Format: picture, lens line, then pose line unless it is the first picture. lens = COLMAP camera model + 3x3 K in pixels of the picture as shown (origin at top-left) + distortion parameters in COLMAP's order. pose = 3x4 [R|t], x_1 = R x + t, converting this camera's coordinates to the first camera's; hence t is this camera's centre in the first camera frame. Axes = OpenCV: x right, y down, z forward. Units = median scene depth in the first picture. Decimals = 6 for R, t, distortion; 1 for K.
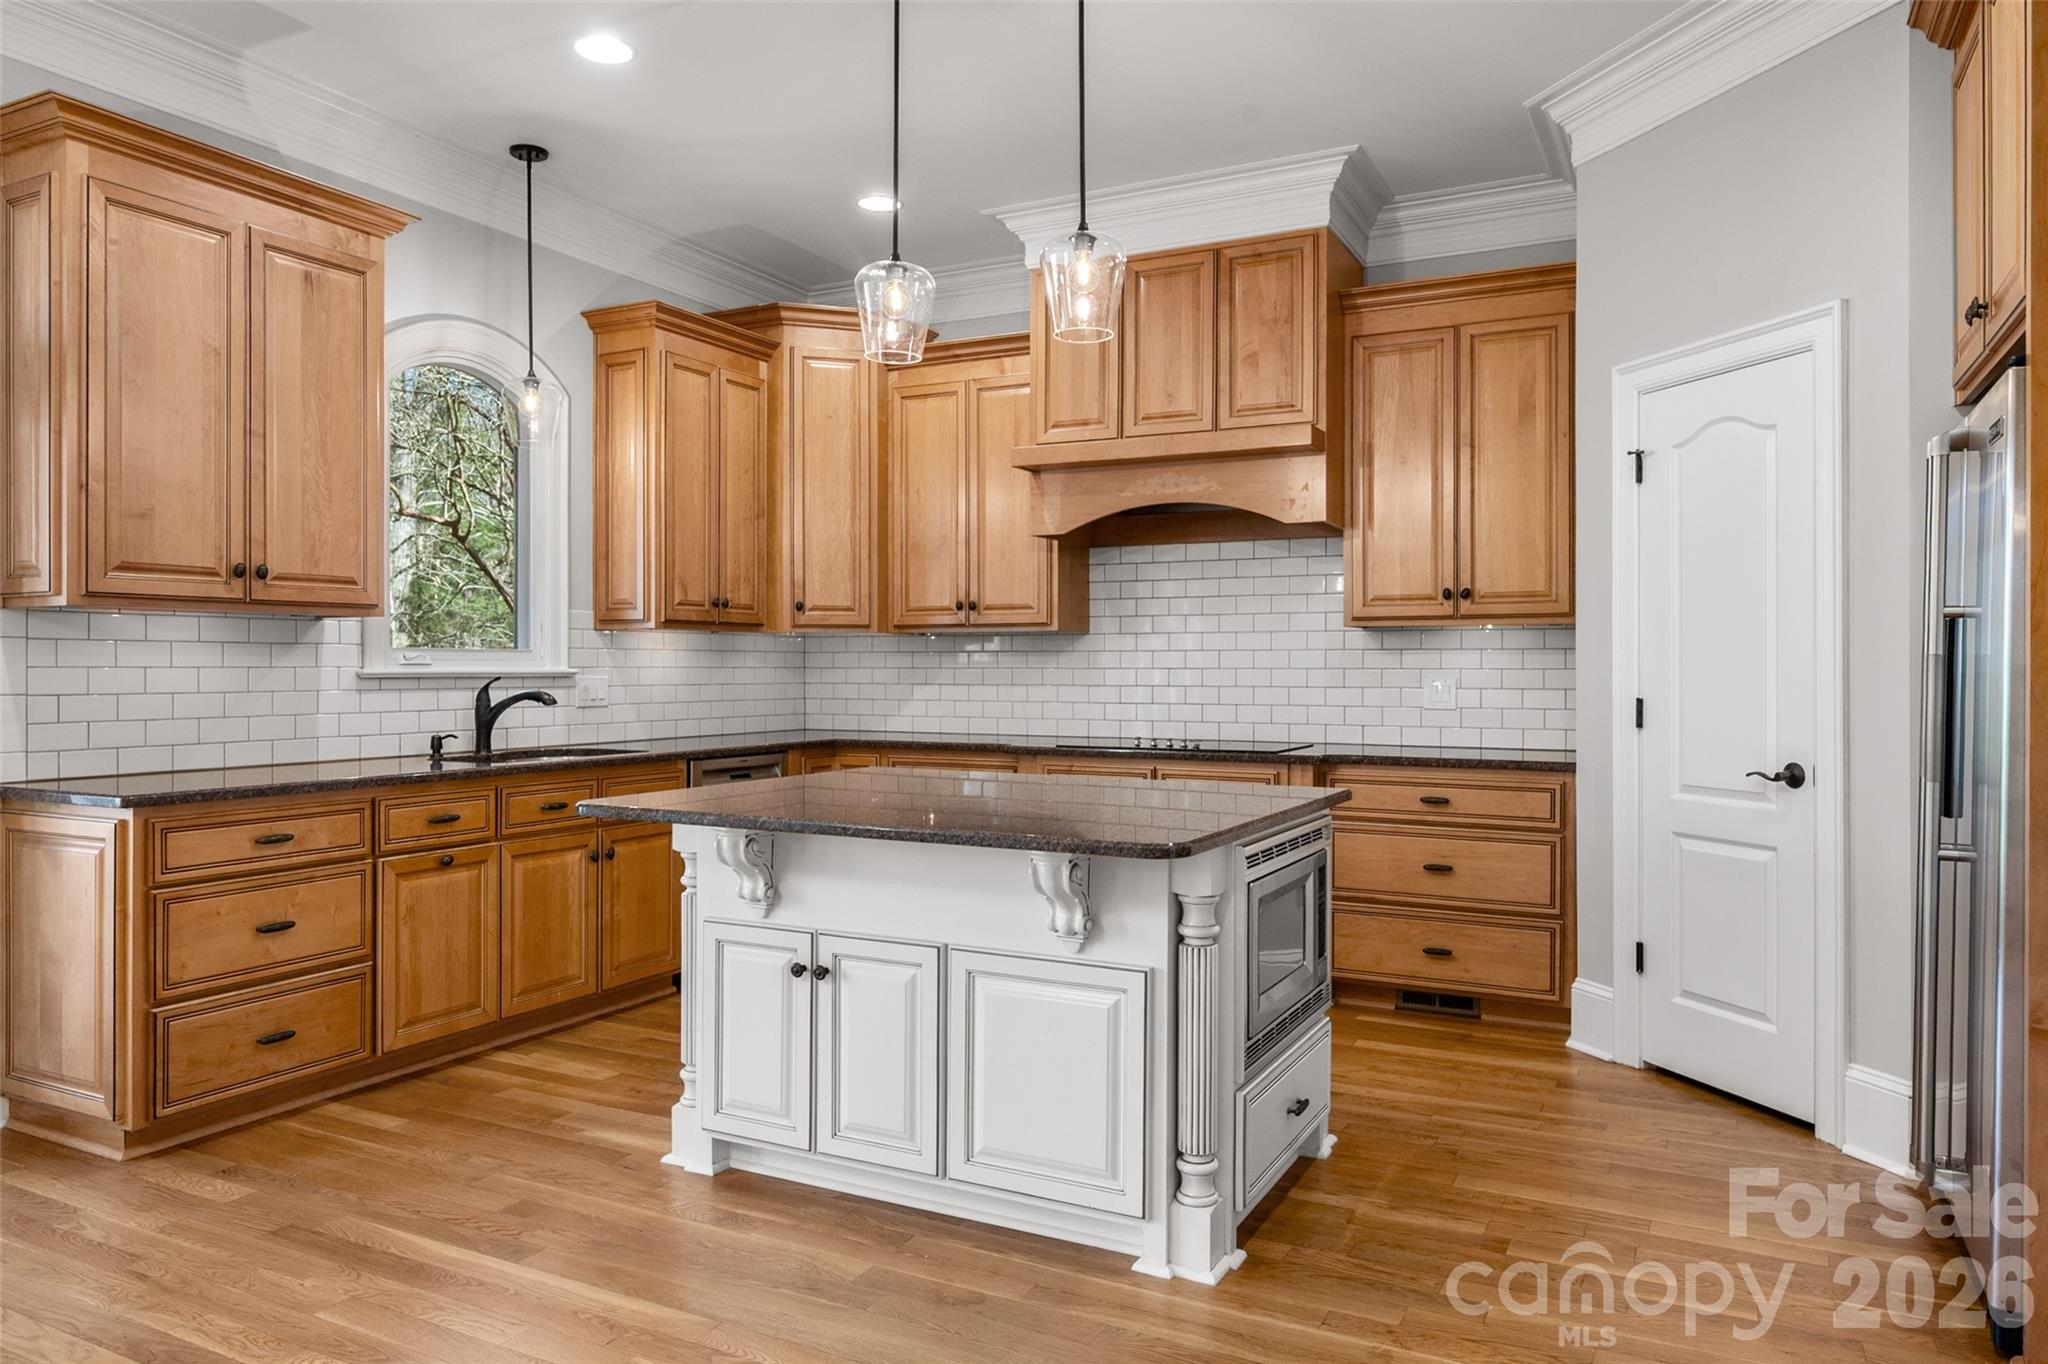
lens RADIAL K [[1342.6, 0, 1036.4], [0, 1342.6, 666.6], [0, 0, 1]] dist [-0.002858, 0.006876]
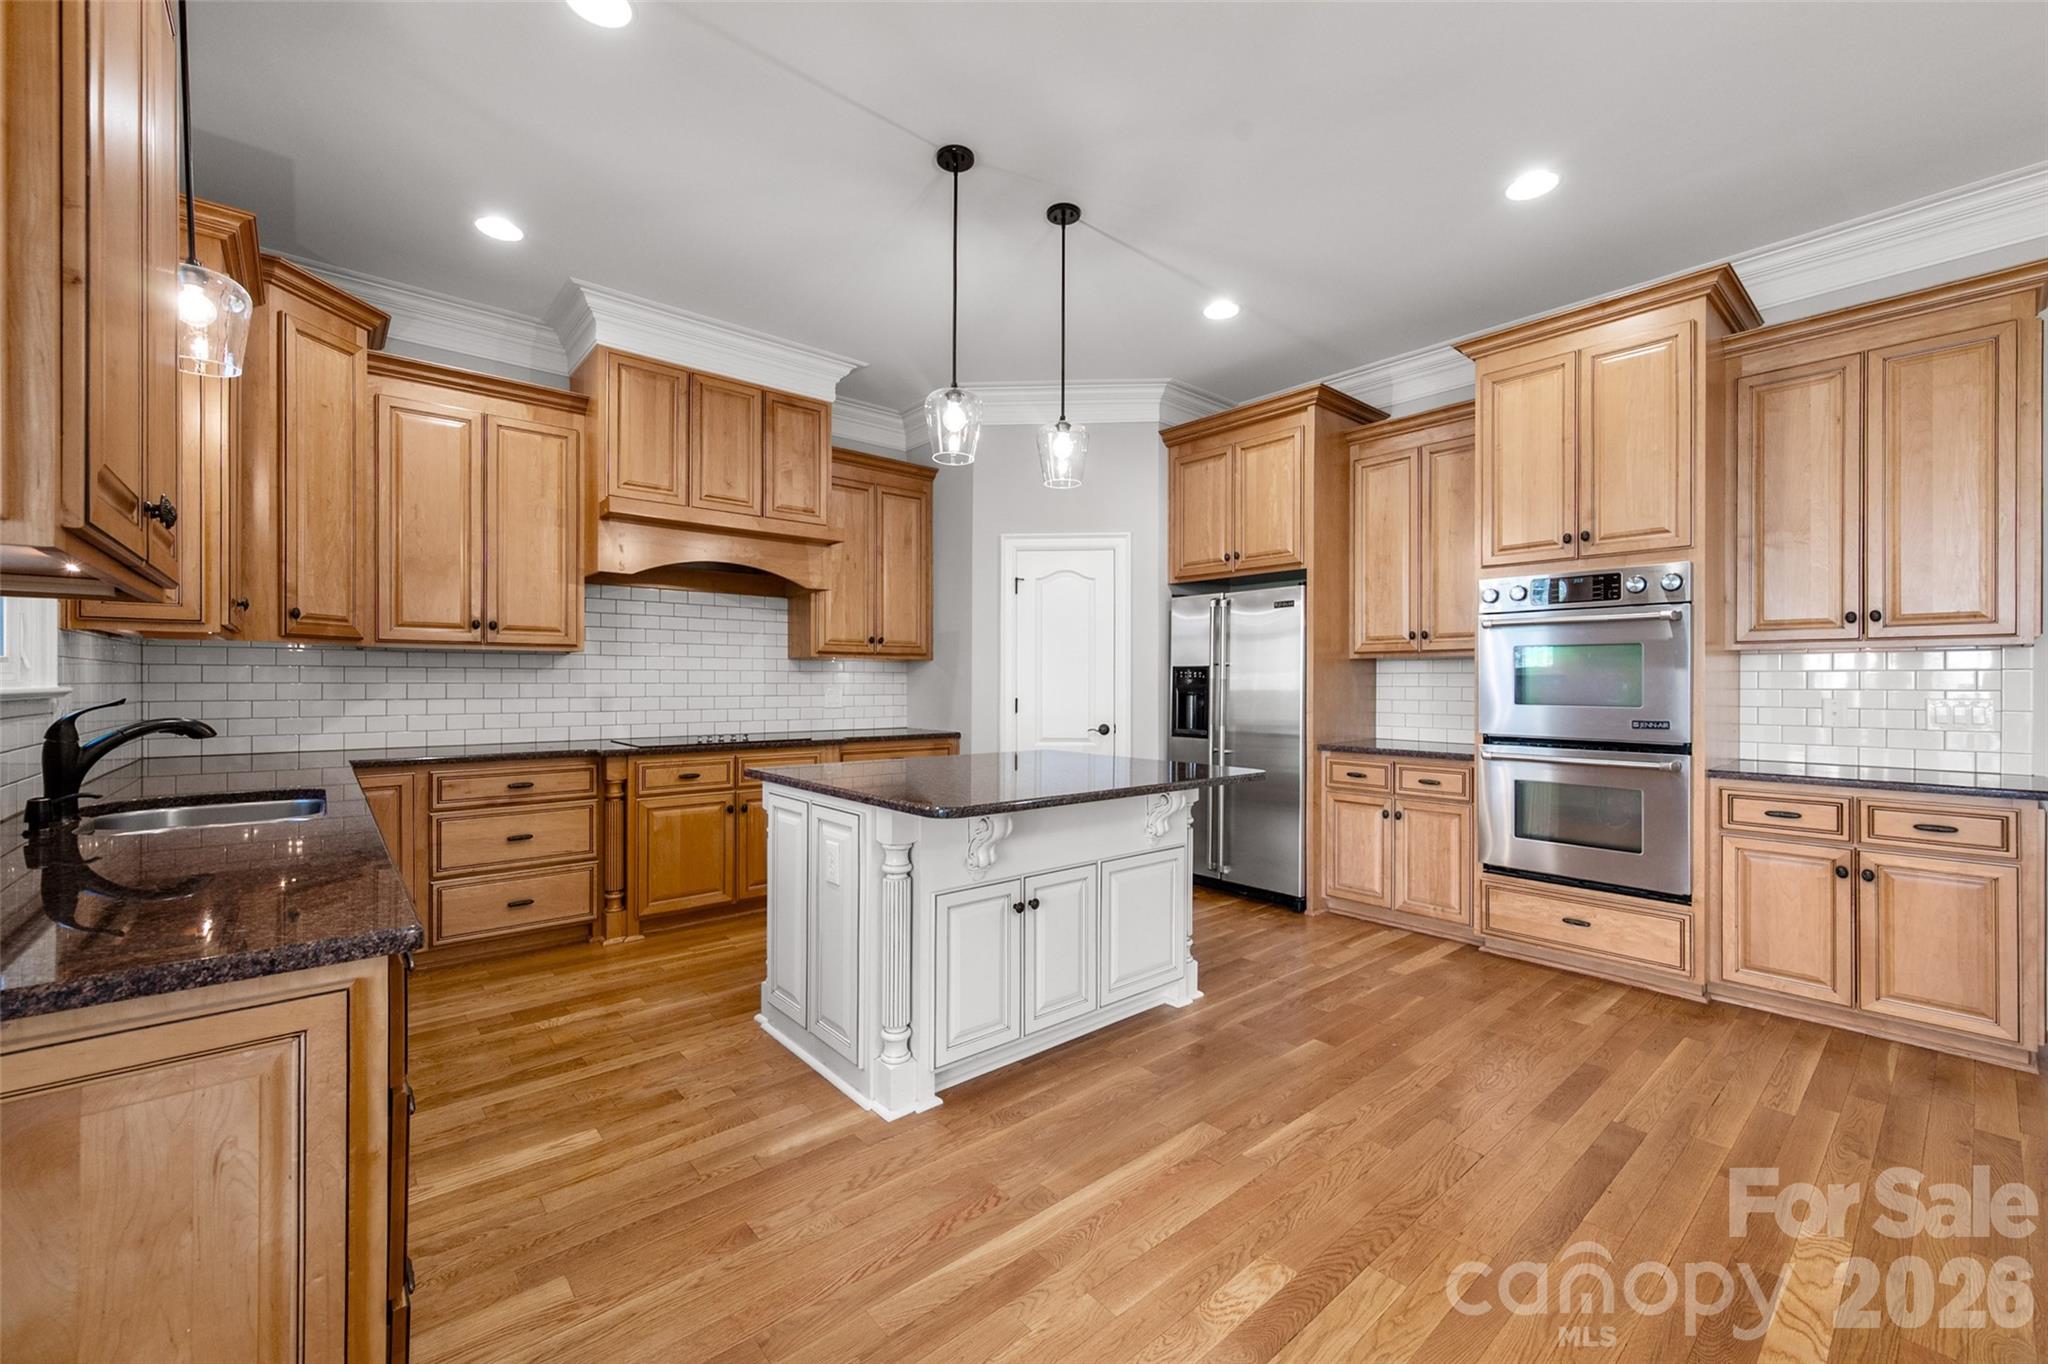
lens RADIAL K [[820.8, 0, 1024.6], [0, 820.8, 684.4], [0, 0, 1]] dist [0.001352, -0.000142]
pose [[0.375405, -0.003264, 0.926855, -0.663818], [-0.002453, 0.999987, 0.004515, -0.003028], [-0.926858, -0.003968, 0.375392, 0.479811]]
